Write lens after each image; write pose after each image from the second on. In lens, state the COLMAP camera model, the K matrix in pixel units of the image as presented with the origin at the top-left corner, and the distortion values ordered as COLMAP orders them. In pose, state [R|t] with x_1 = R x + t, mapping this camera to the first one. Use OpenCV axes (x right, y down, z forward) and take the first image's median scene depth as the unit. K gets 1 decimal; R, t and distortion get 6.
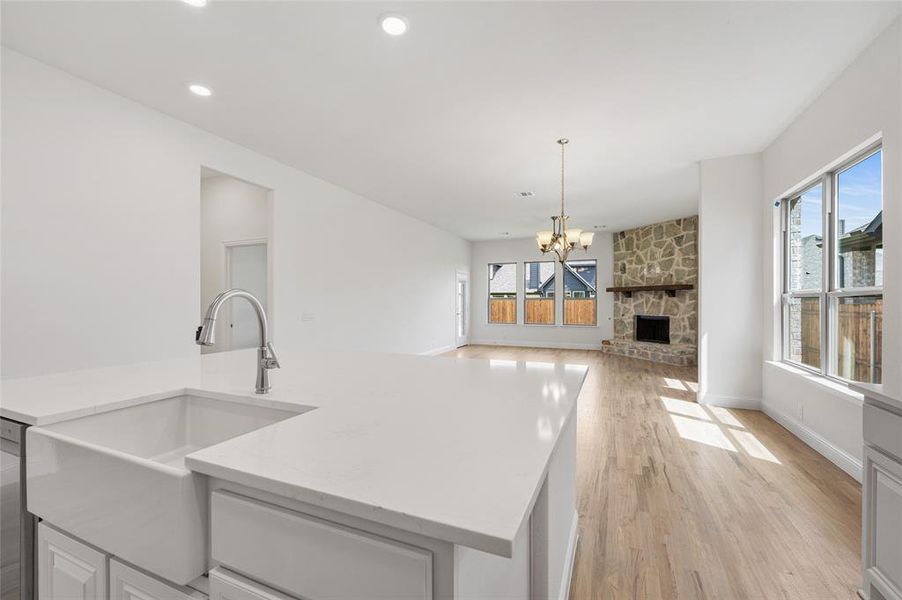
lens RADIAL K [[373.0, 0, 454.7], [0, 373.0, 303.3], [0, 0, 1]] dist [-0.001069, -0.000014]
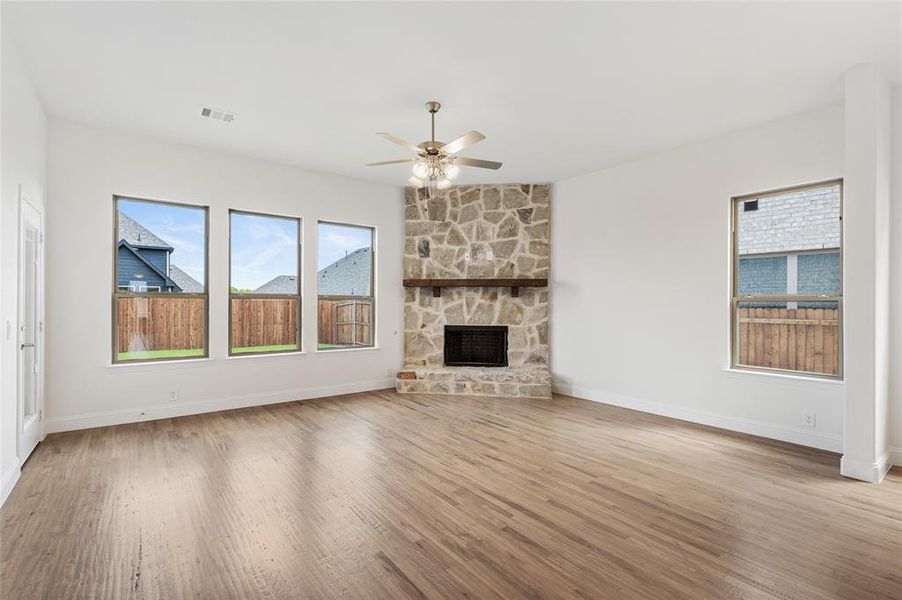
lens RADIAL K [[421.1, 0, 452.6], [0, 421.1, 300.1], [0, 0, 1]] dist [0.005370, 0.002075]
pose [[0.490672, 0.009483, 0.871293, -0.130600], [-0.000822, 0.999945, -0.010420, -0.002908], [-0.871344, 0.004396, 0.490653, 0.679445]]
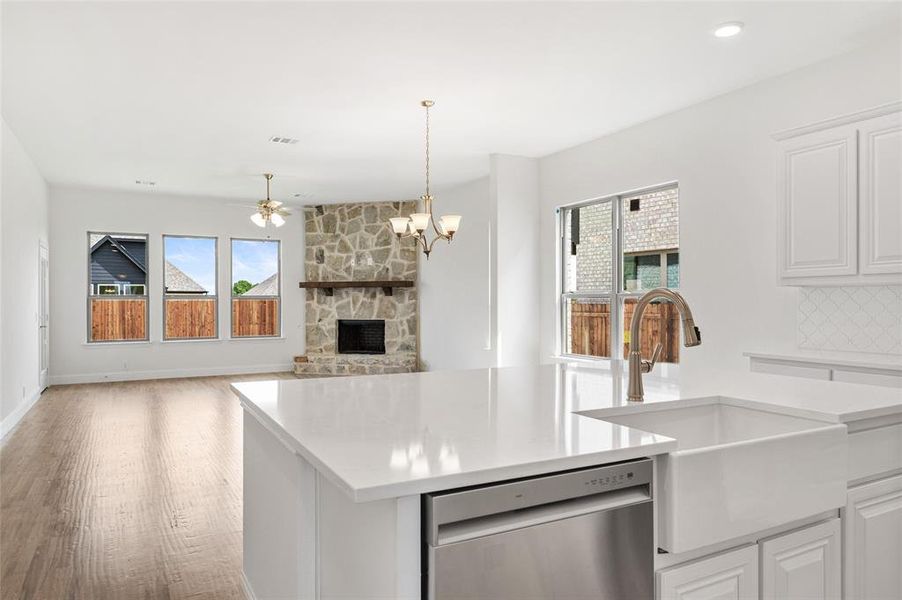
lens RADIAL K [[601.1, 0, 449.1], [0, 601.1, 297.4], [0, 0, 1]] dist [0.010011, -0.006503]
pose [[0.624437, 0.003021, 0.781069, -0.338948], [0.006366, 0.999940, -0.008957, -0.000331], [-0.781049, 0.010565, 0.624380, 0.072105]]
